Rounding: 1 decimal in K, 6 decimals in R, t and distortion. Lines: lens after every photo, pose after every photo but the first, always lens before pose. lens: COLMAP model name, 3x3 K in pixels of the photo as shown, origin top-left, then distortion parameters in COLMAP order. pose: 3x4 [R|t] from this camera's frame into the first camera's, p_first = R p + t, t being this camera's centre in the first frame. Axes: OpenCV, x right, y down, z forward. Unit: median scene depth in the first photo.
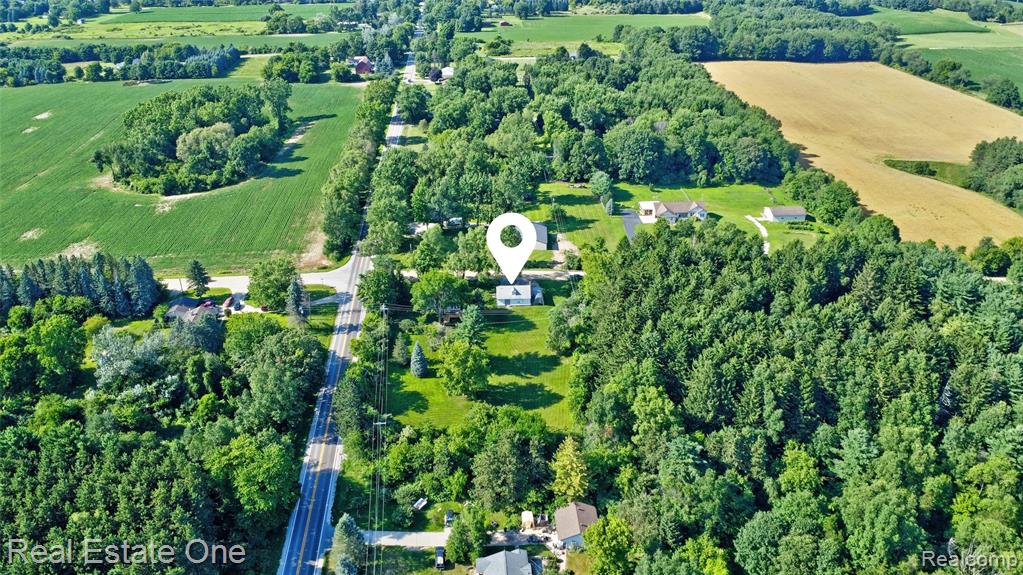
lens RADIAL K [[766.3, 0, 511.5], [0, 766.3, 287.5], [0, 0, 1]] dist [-0.028947, -0.007180]
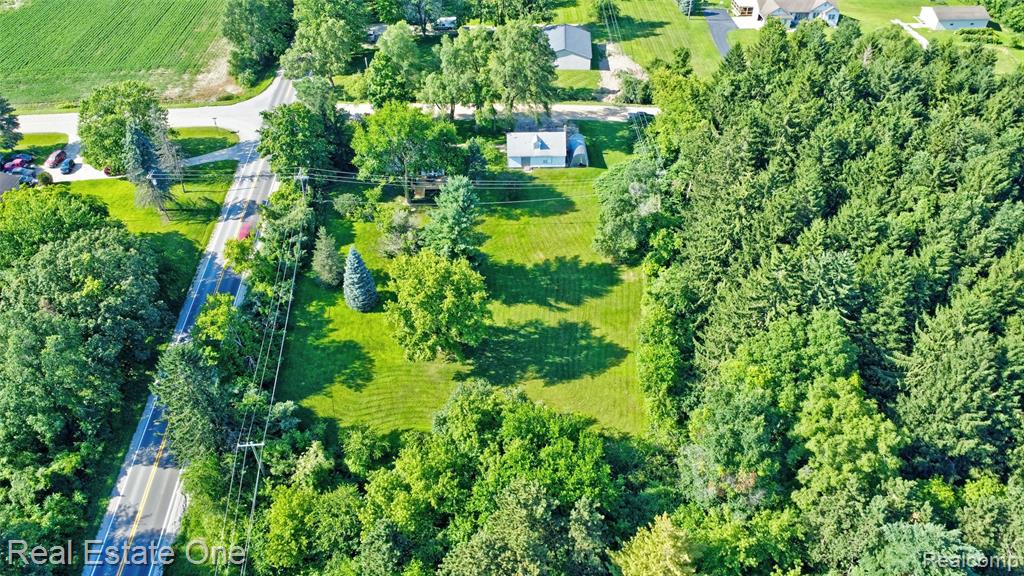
lens RADIAL K [[767.1, 0, 512.0], [0, 767.1, 288.0], [0, 0, 1]] dist [-0.028947, -0.007180]
pose [[0.999664, 0.012740, -0.022552, -0.001457], [-0.007393, 0.974792, 0.222993, -0.017950], [0.024824, -0.222751, 0.974559, 0.440499]]
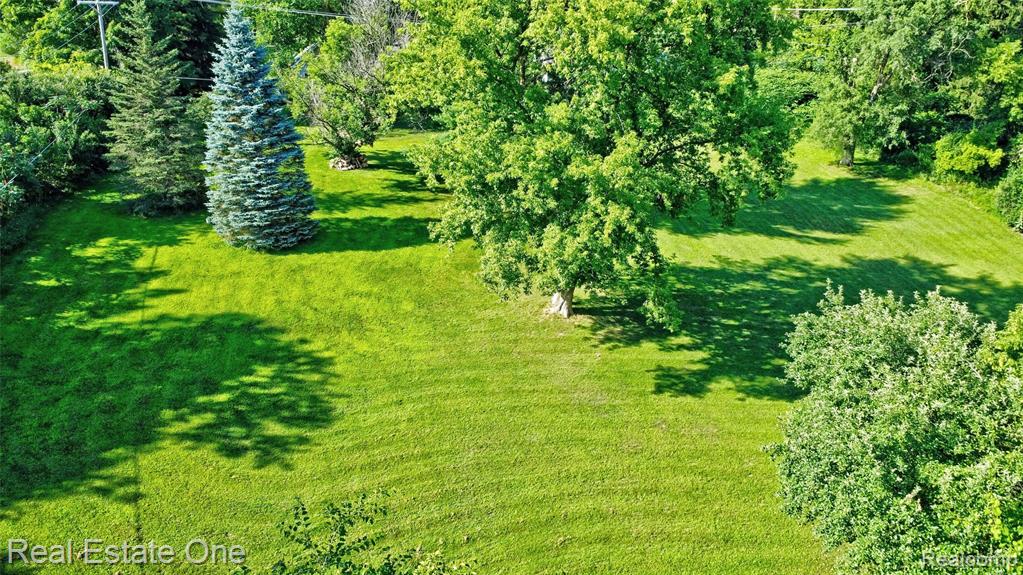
lens RADIAL K [[766.3, 0, 511.5], [0, 766.3, 287.5], [0, 0, 1]] dist [-0.028947, -0.007180]
pose [[0.988034, -0.066896, 0.138975, -0.083761], [0.077288, 0.994494, -0.070768, 0.129706], [-0.133476, 0.080663, 0.987764, 0.764463]]
